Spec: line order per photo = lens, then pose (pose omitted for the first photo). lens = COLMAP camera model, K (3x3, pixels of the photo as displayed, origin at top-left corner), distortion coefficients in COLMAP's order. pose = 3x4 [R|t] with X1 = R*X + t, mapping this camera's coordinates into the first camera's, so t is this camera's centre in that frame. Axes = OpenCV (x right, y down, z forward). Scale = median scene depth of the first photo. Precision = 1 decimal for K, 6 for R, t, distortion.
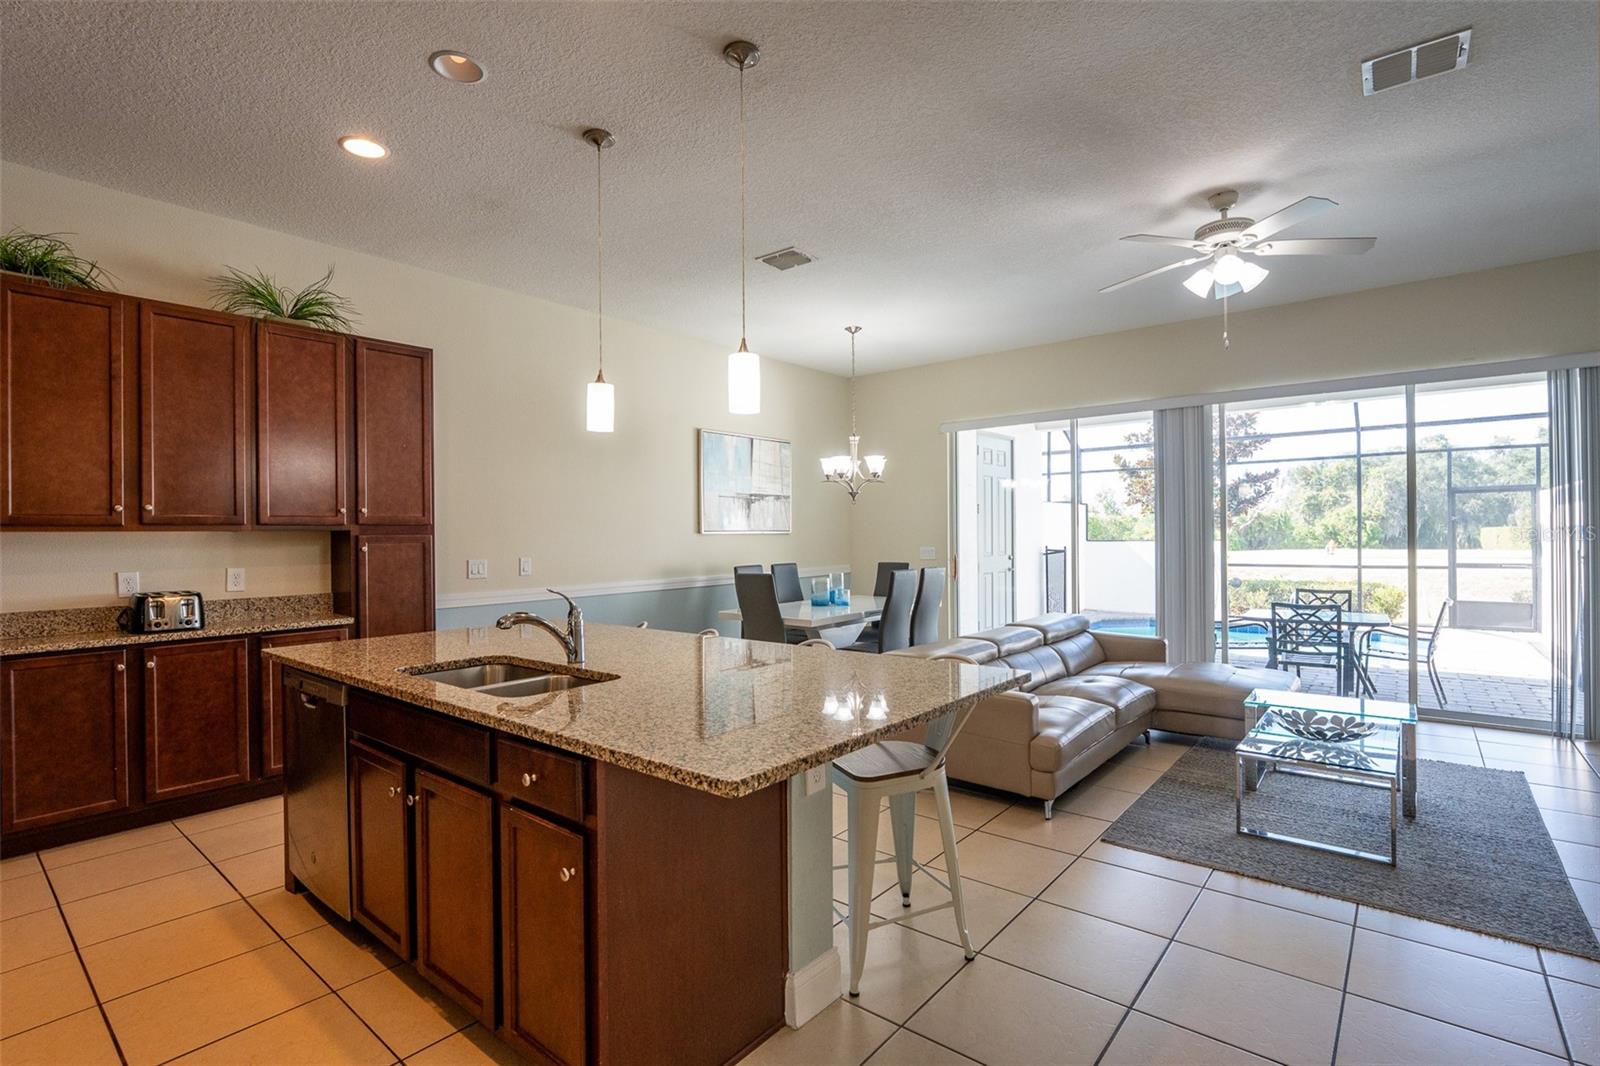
lens RADIAL K [[745.2, 0, 807.9], [0, 745.2, 529.4], [0, 0, 1]] dist [-0.011663, 0.000659]
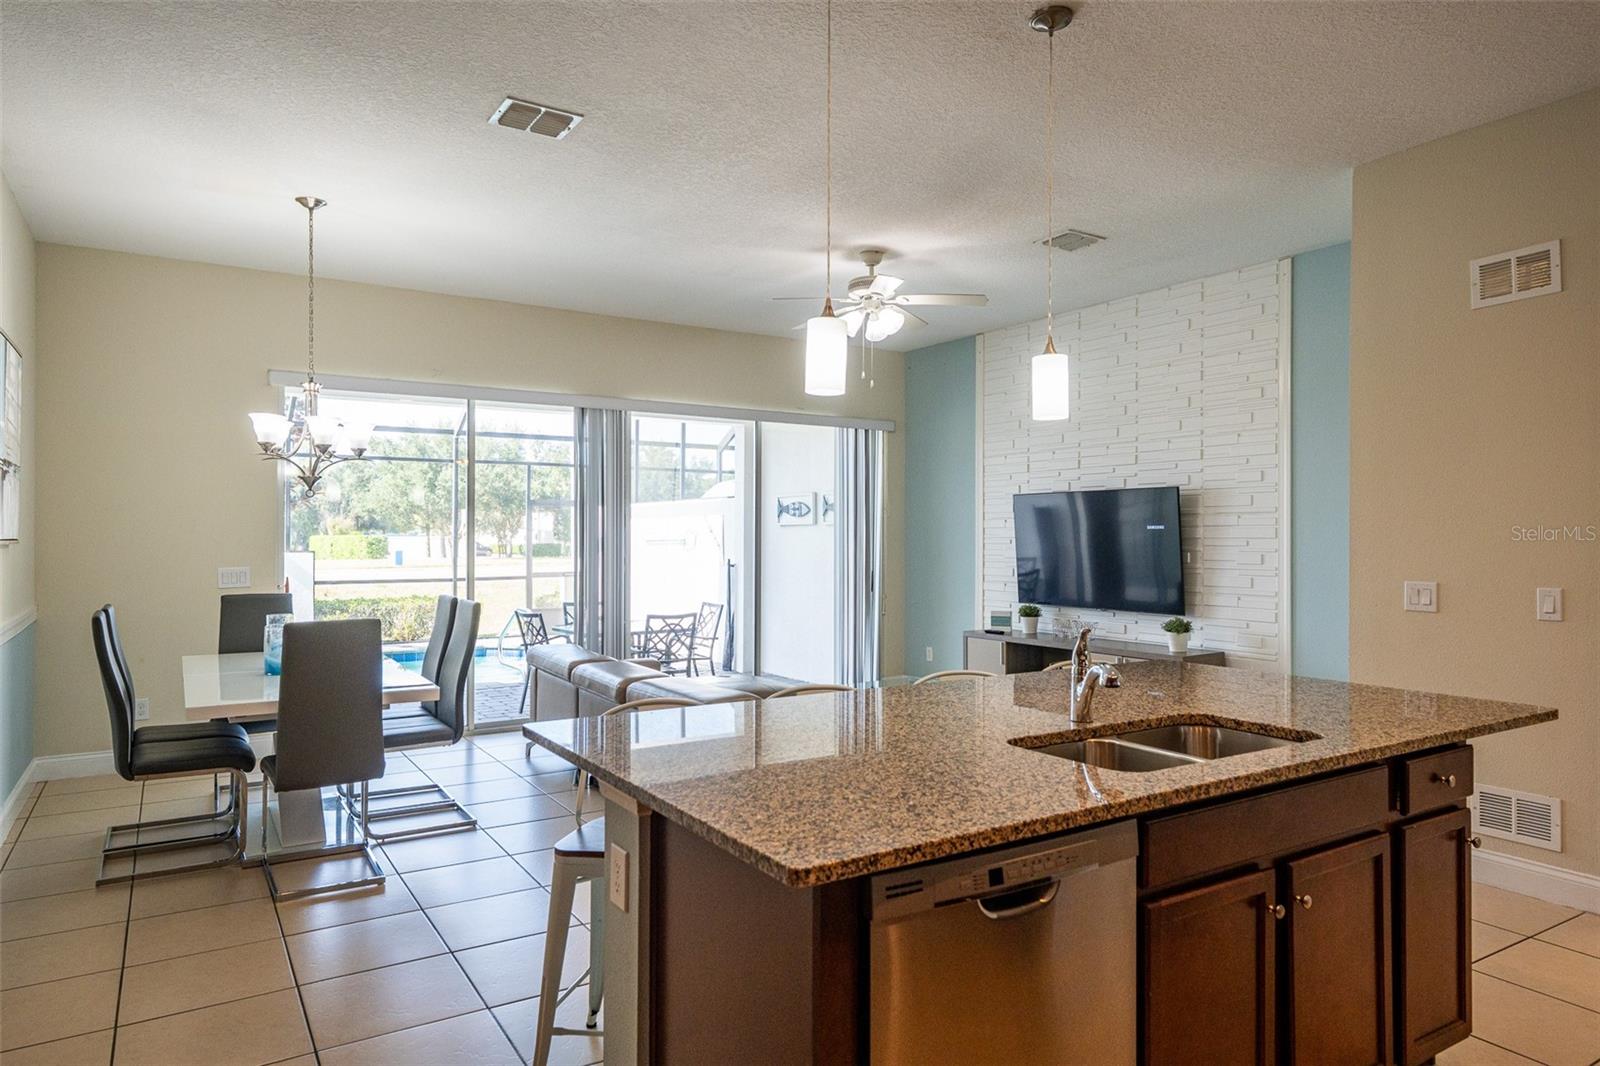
lens RADIAL K [[980.5, 0, 789.7], [0, 980.5, 533.3], [0, 0, 1]] dist [-0.017305, -0.000139]
pose [[0.315445, 0.011278, 0.948877, -0.555401], [-0.008909, 0.999921, -0.008923, -0.001478], [-0.948902, -0.005639, 0.315521, 0.391480]]
